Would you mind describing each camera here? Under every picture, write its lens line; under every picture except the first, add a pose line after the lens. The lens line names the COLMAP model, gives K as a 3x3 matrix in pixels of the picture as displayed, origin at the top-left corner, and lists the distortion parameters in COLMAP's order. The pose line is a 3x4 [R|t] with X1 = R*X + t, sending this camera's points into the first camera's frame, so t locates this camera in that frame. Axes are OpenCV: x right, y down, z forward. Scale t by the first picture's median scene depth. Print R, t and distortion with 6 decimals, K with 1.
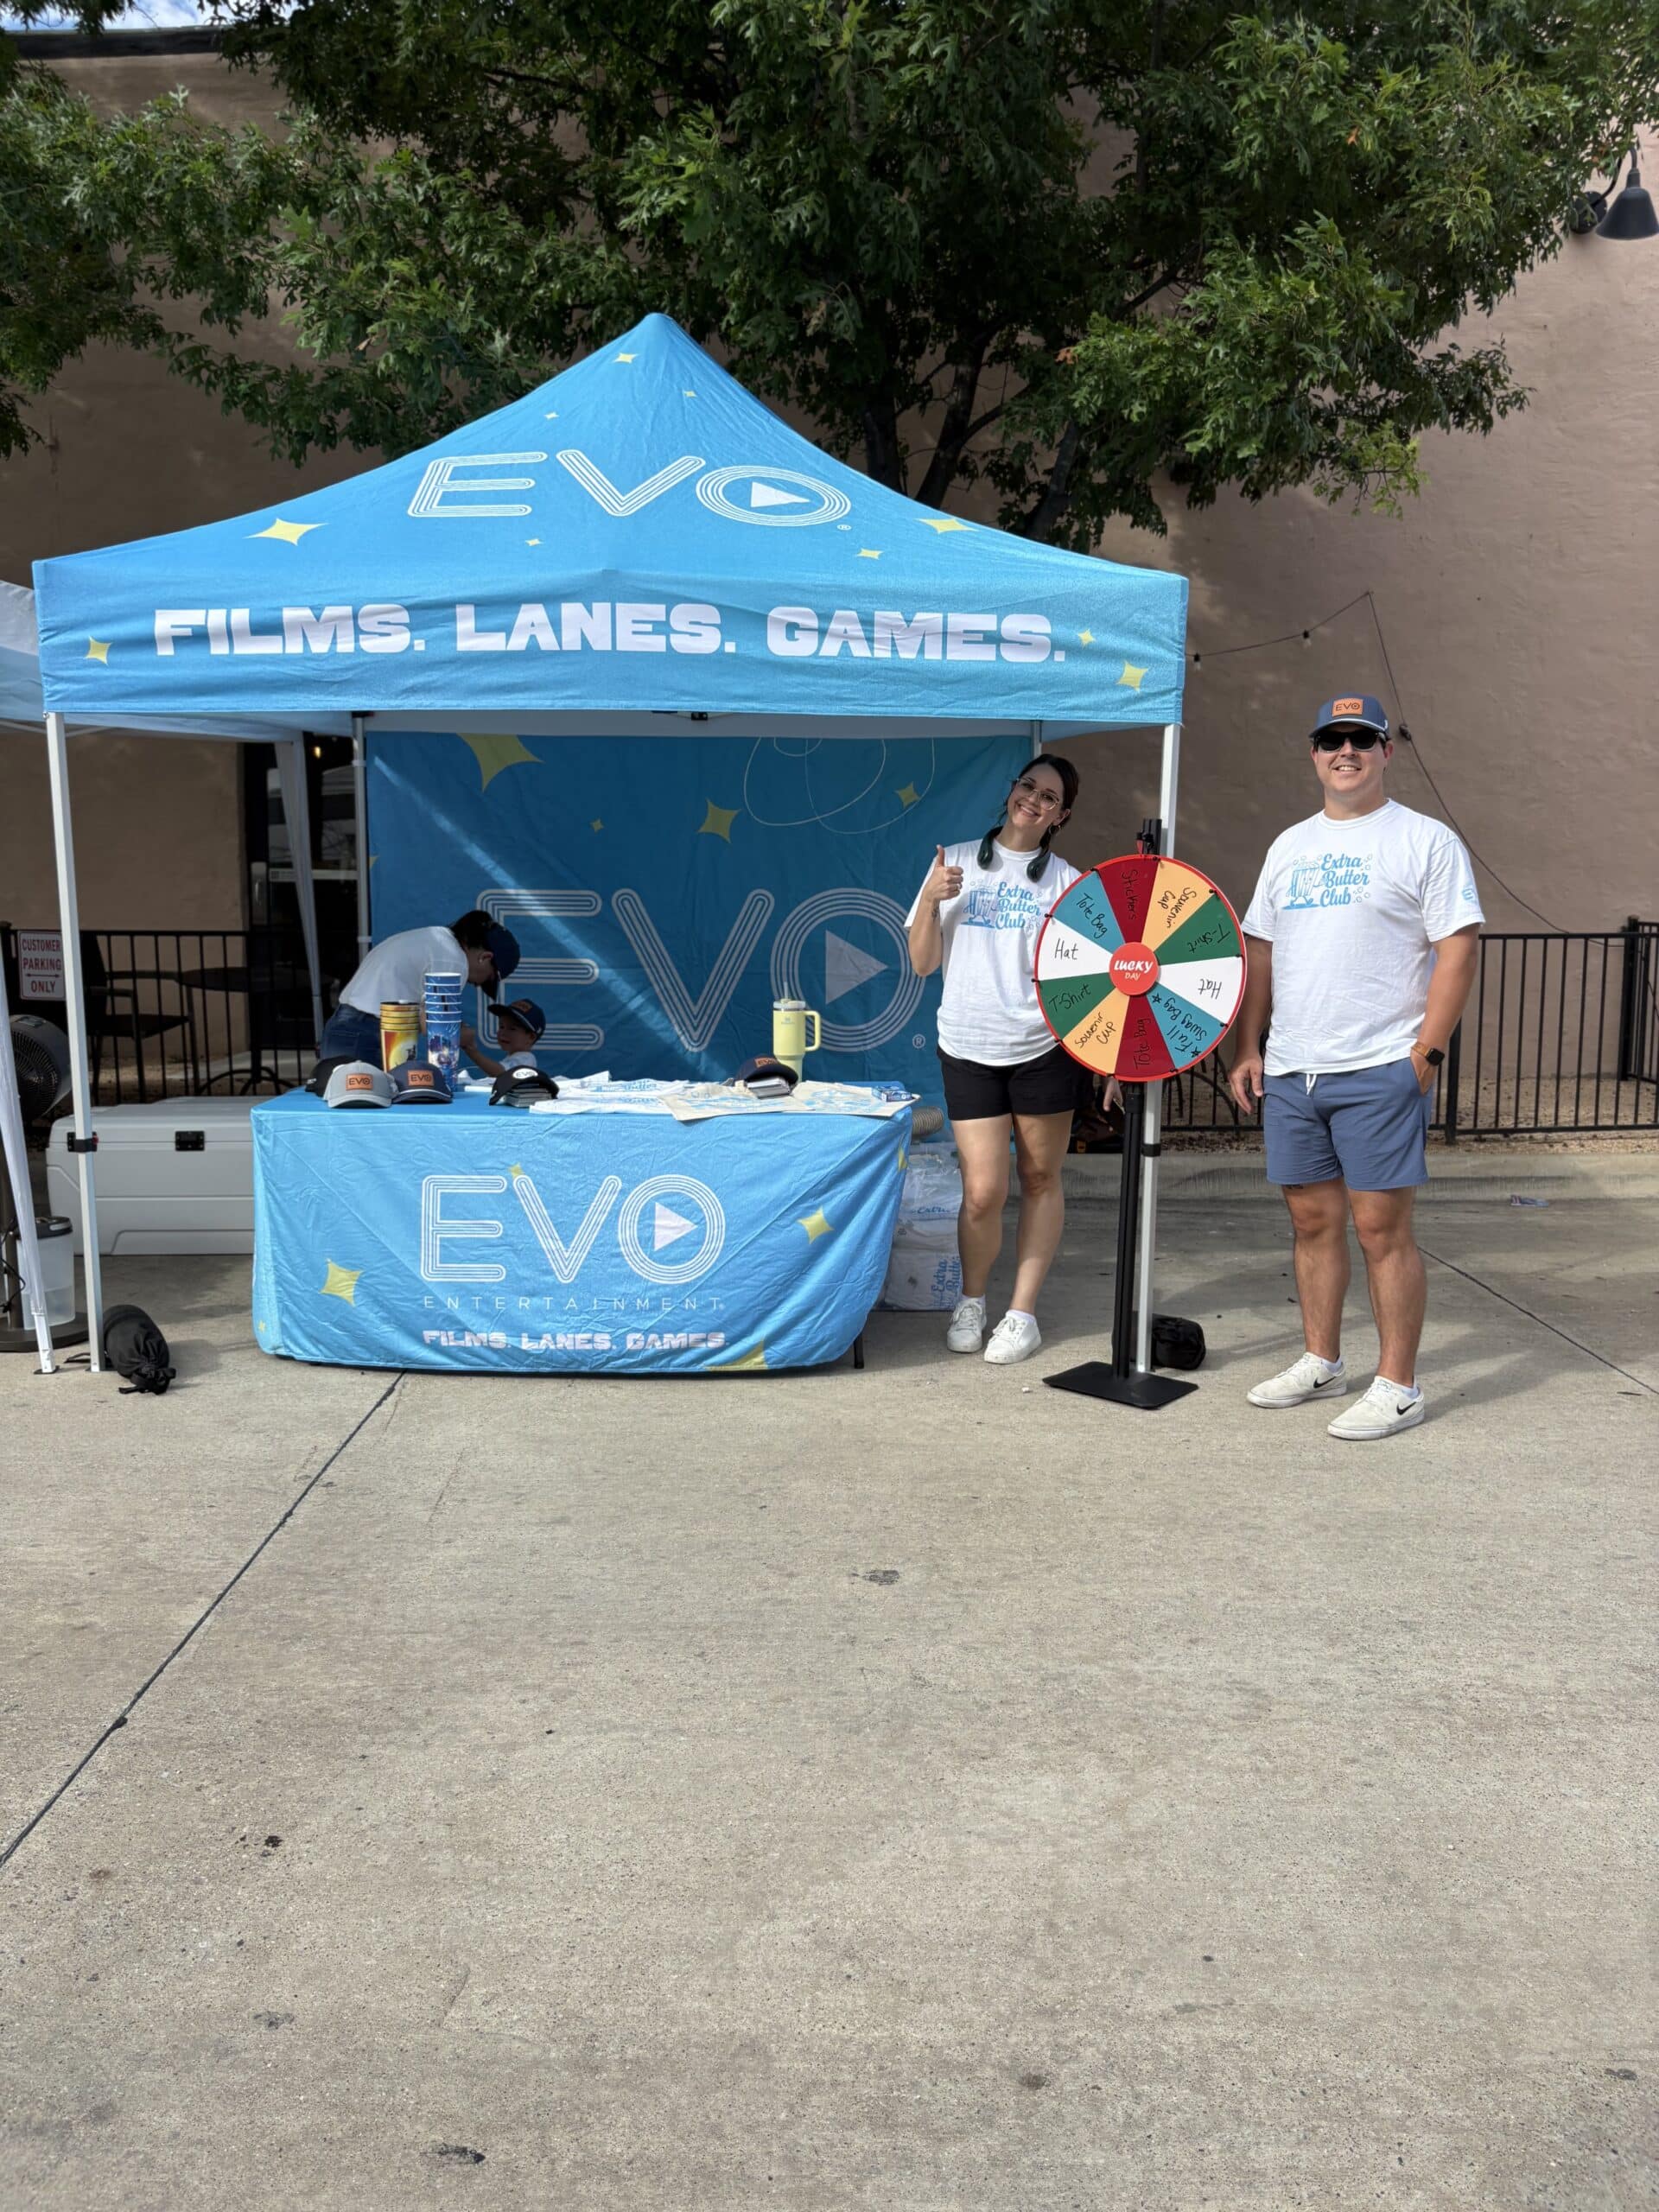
lens RADIAL K [[1631.5, 0, 829.5], [0, 1631.5, 1106.0], [0, 0, 1]] dist [0.004961, 0.045654]
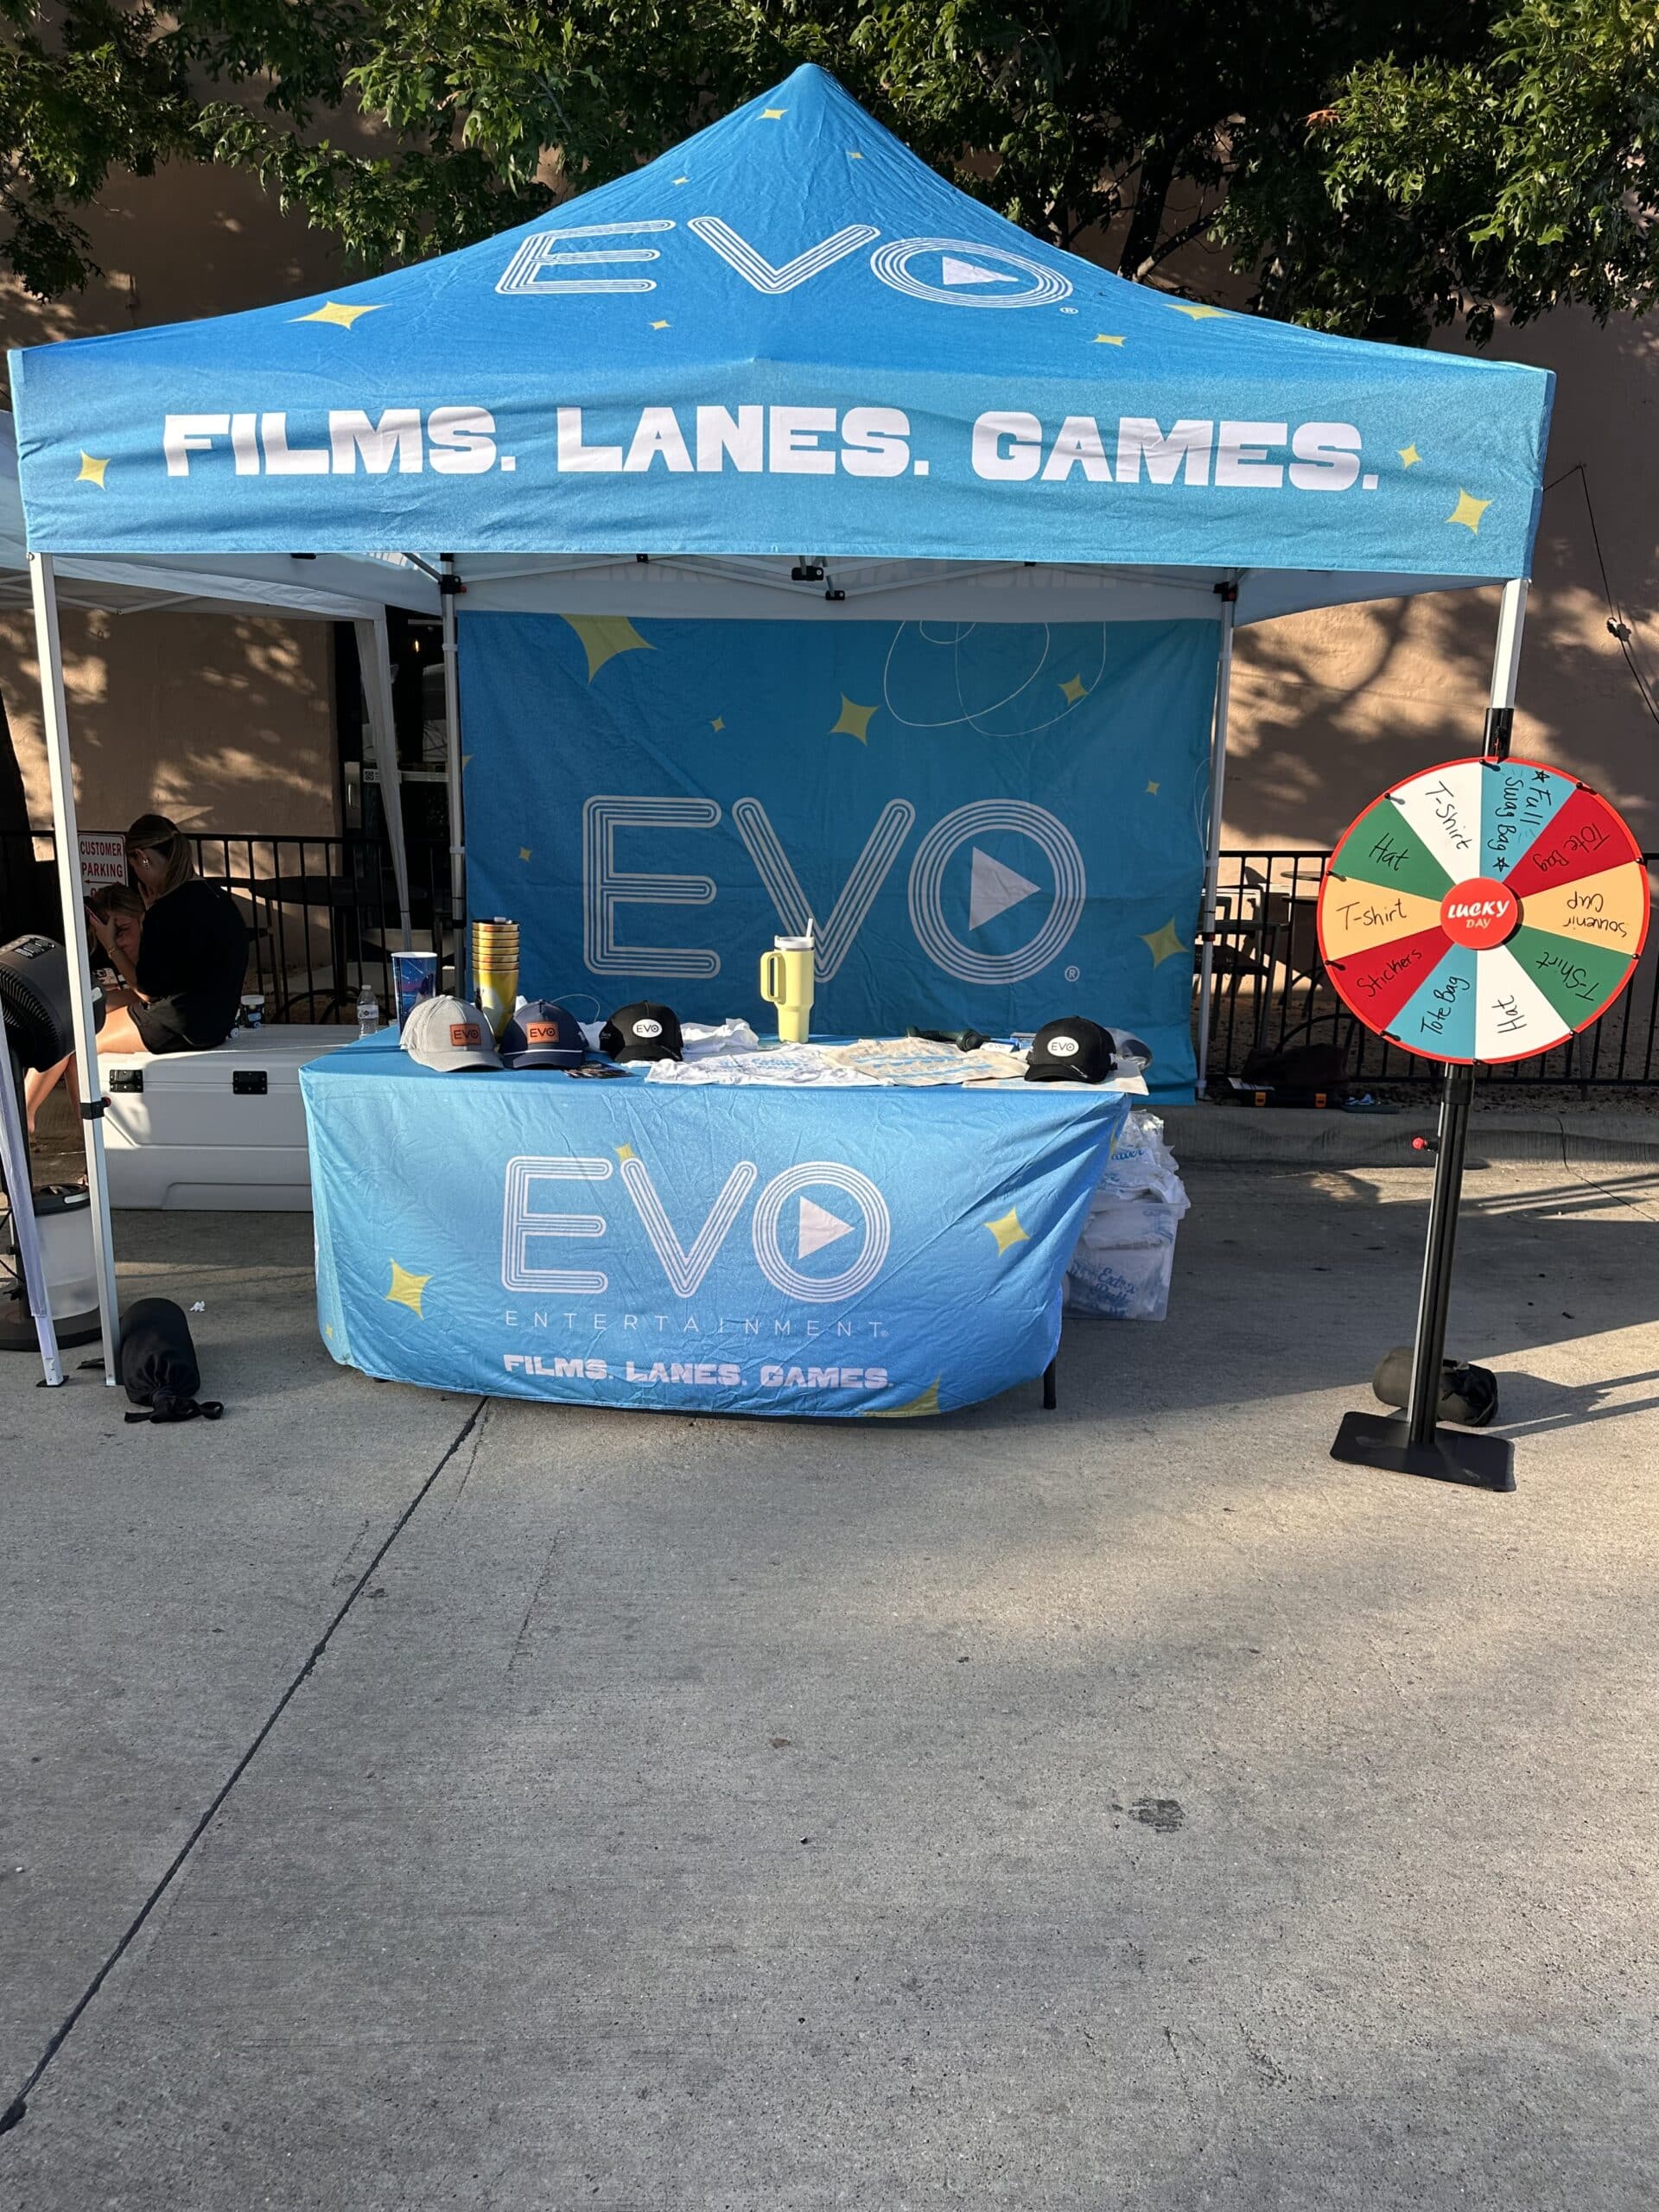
lens RADIAL K [[1560.9, 0, 829.5], [0, 1560.9, 1106.0], [0, 0, 1]] dist [0.058252, -0.047180]
pose [[0.998394, 0.023107, -0.051724, -0.058810], [-0.019844, 0.997833, 0.062728, -0.035398], [0.053061, -0.061601, 0.996689, 0.265415]]
